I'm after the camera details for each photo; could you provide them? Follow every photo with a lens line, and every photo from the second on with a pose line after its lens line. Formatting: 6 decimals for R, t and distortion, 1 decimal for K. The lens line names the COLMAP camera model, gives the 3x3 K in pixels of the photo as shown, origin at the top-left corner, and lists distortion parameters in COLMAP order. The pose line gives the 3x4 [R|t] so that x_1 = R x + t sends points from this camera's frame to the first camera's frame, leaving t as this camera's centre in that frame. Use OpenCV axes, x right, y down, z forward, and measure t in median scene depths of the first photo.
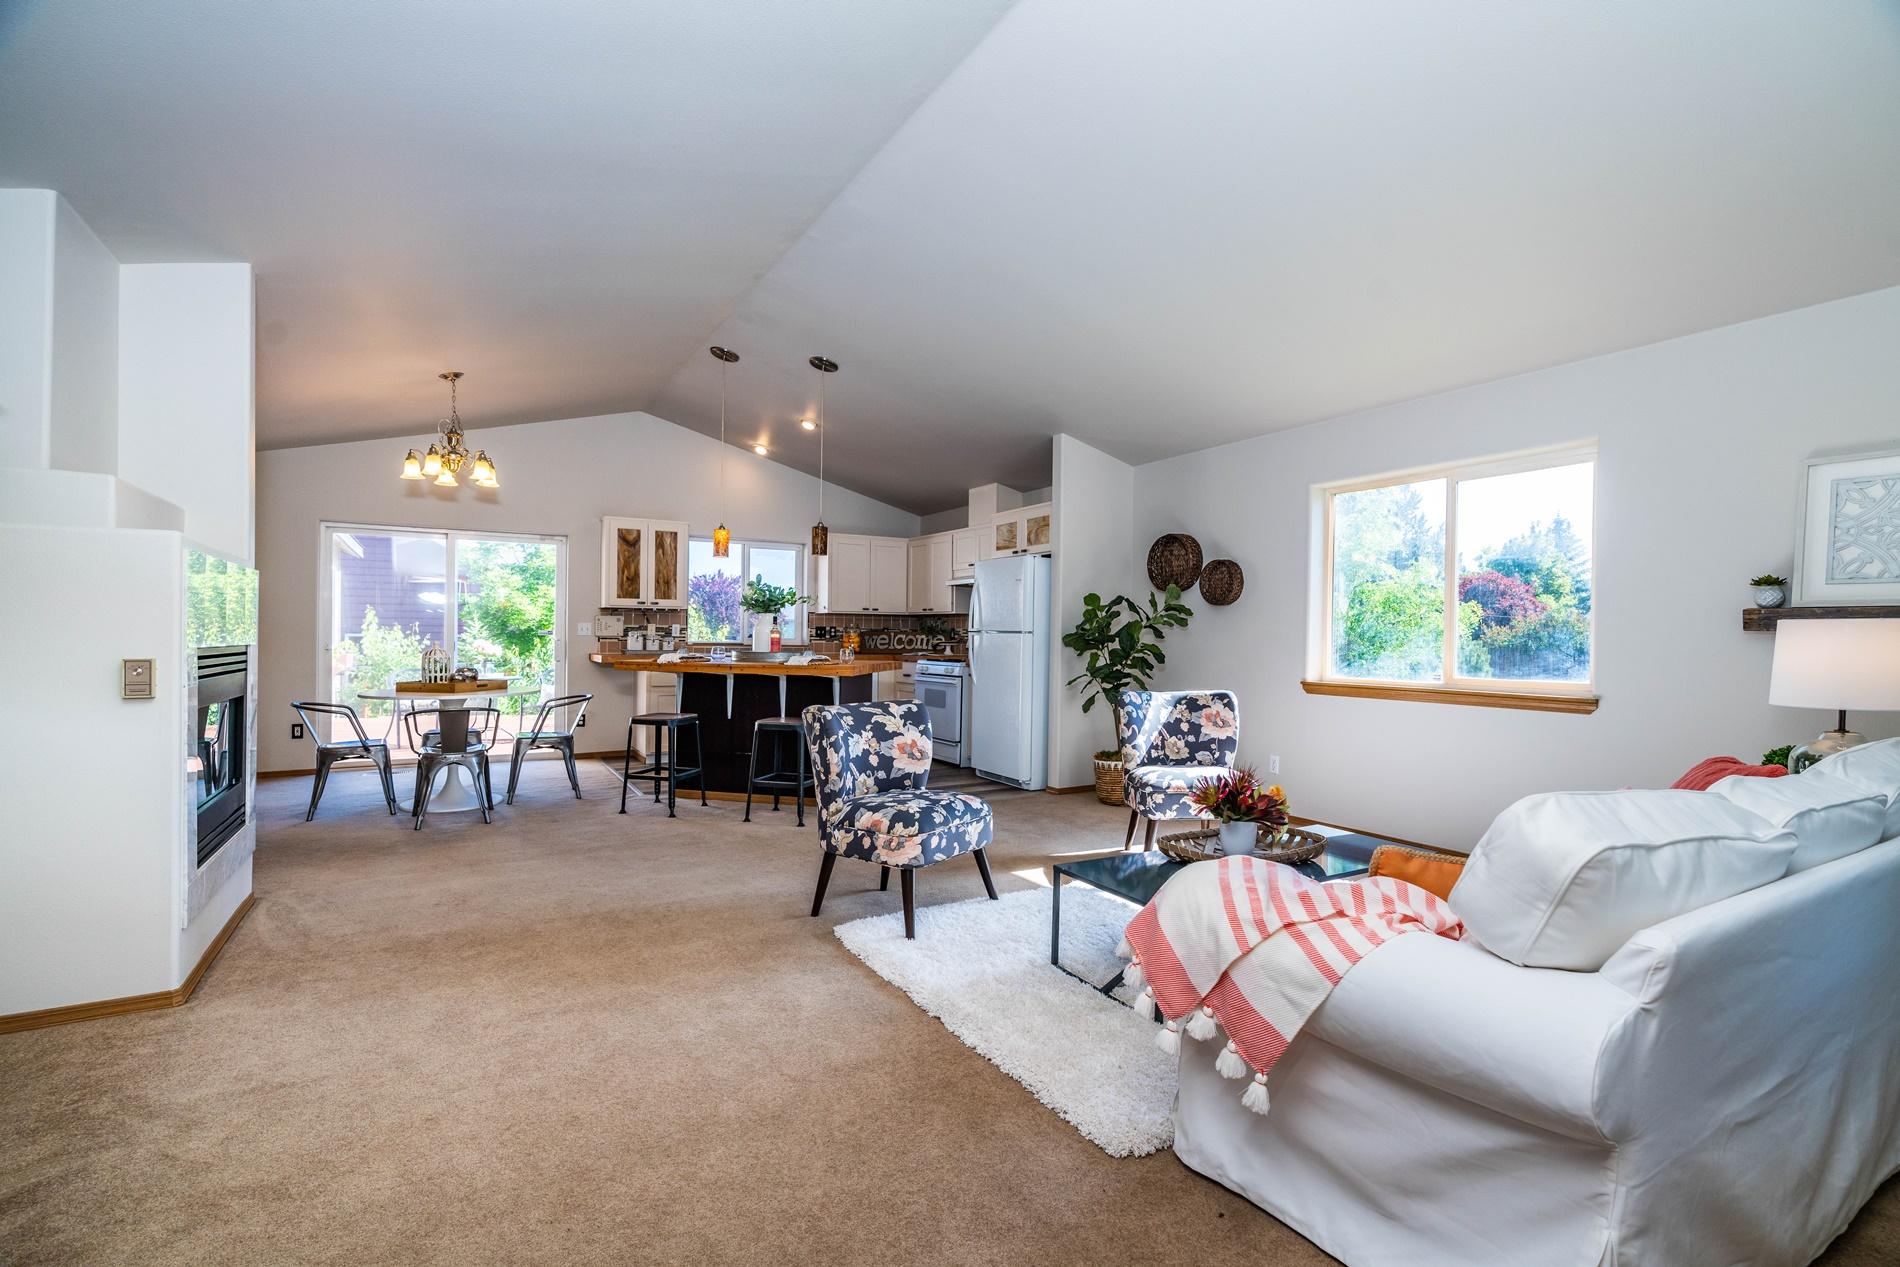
lens RADIAL K [[852.5, 0, 950.0], [0, 852.5, 633.5], [0, 0, 1]] dist [0.000088, 0.000082]
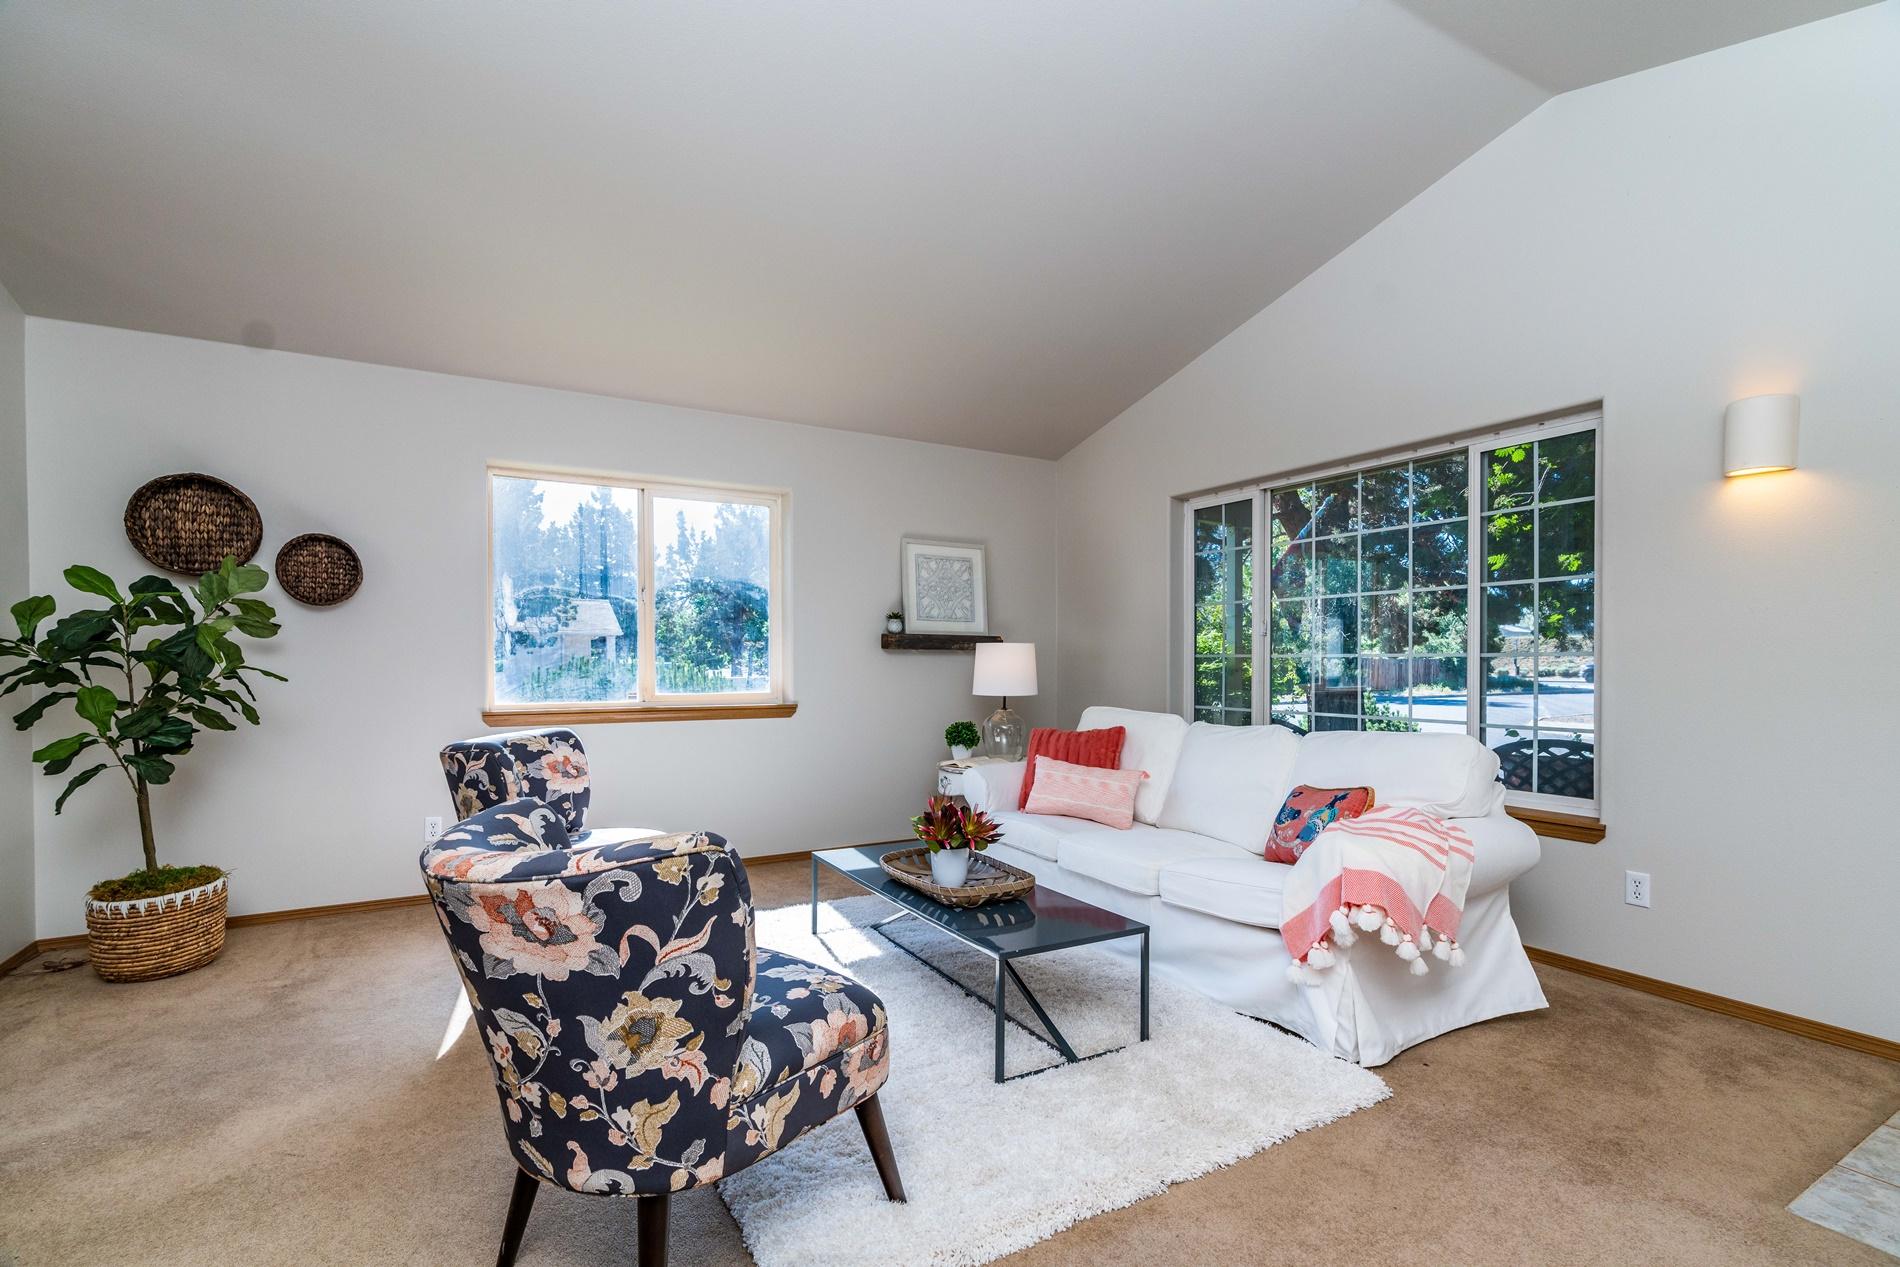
lens RADIAL K [[860.7, 0, 948.6], [0, 860.7, 663.5], [0, 0, 1]] dist [0.000214, 0.000094]
pose [[0.017494, -0.012914, 0.999764, -0.415491], [-0.002180, 0.999914, 0.012954, 0.001748], [-0.999845, -0.002406, 0.017465, 0.664879]]
